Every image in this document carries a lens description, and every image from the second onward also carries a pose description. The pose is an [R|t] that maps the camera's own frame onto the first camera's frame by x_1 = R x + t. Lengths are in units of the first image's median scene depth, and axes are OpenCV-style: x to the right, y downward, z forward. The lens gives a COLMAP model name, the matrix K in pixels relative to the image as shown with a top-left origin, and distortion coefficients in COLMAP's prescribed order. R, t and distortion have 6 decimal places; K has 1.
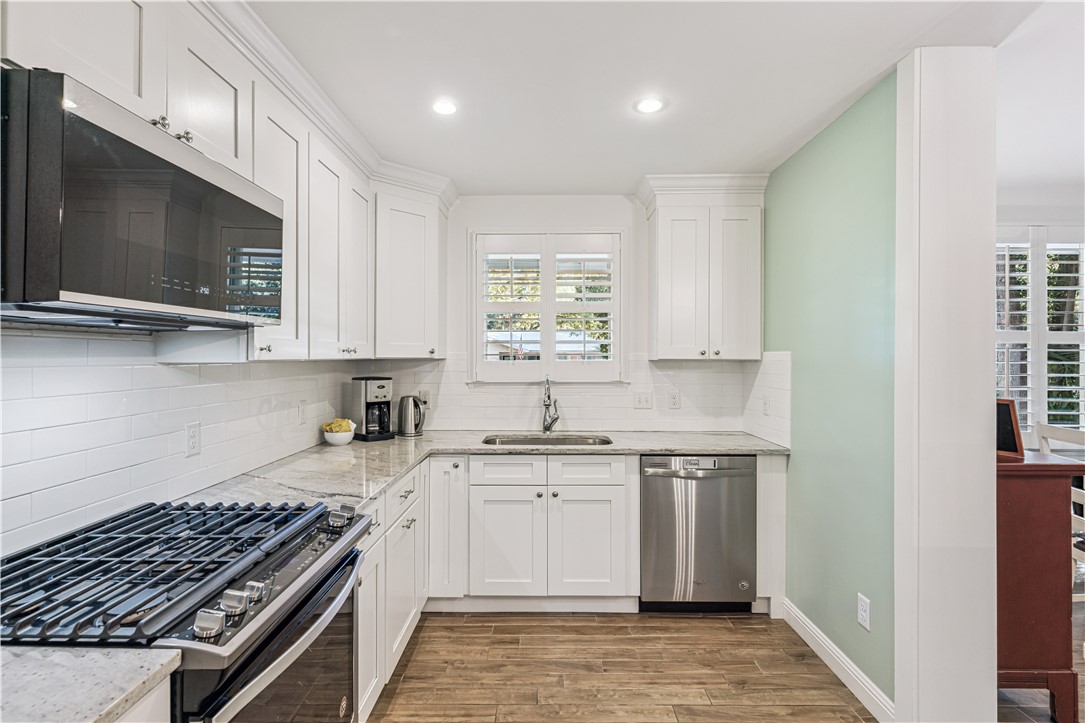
lens RADIAL K [[517.2, 0, 542.5], [0, 517.2, 361.5], [0, 0, 1]] dist [-0.003793, -0.000342]
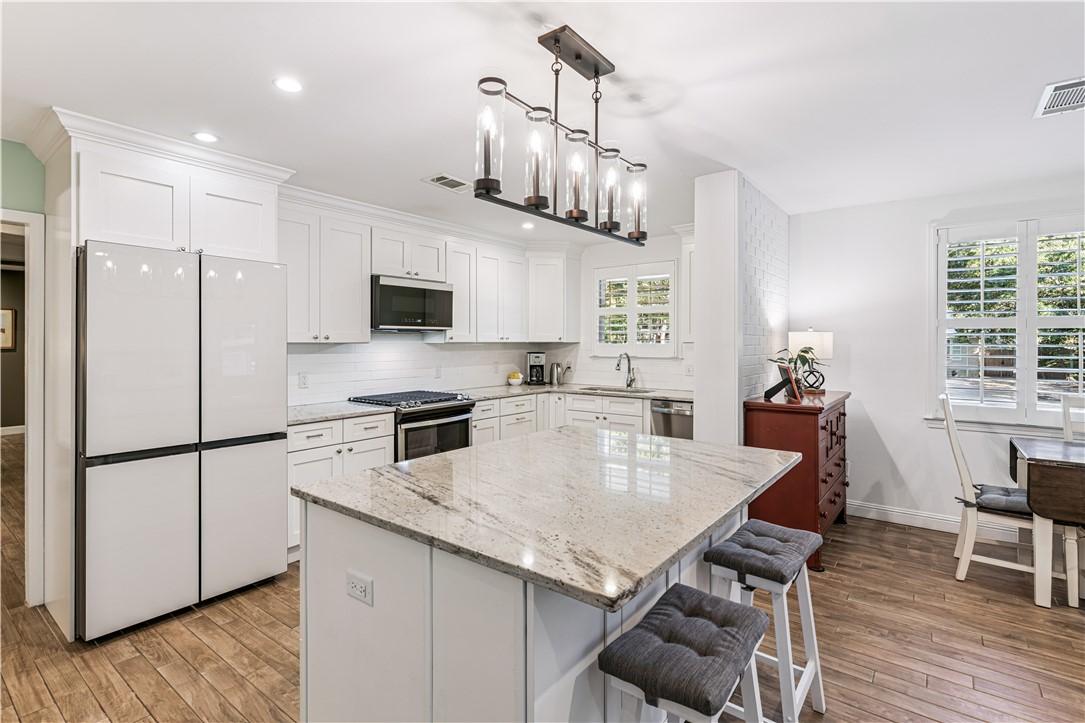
lens RADIAL K [[517.2, 0, 542.5], [0, 517.2, 361.5], [0, 0, 1]] dist [-0.003793, -0.000342]
pose [[0.803064, 0.021337, -0.595510, 0.831696], [-0.005424, 0.999579, 0.028501, 0.010698], [0.595868, -0.019658, 0.802842, -0.508922]]
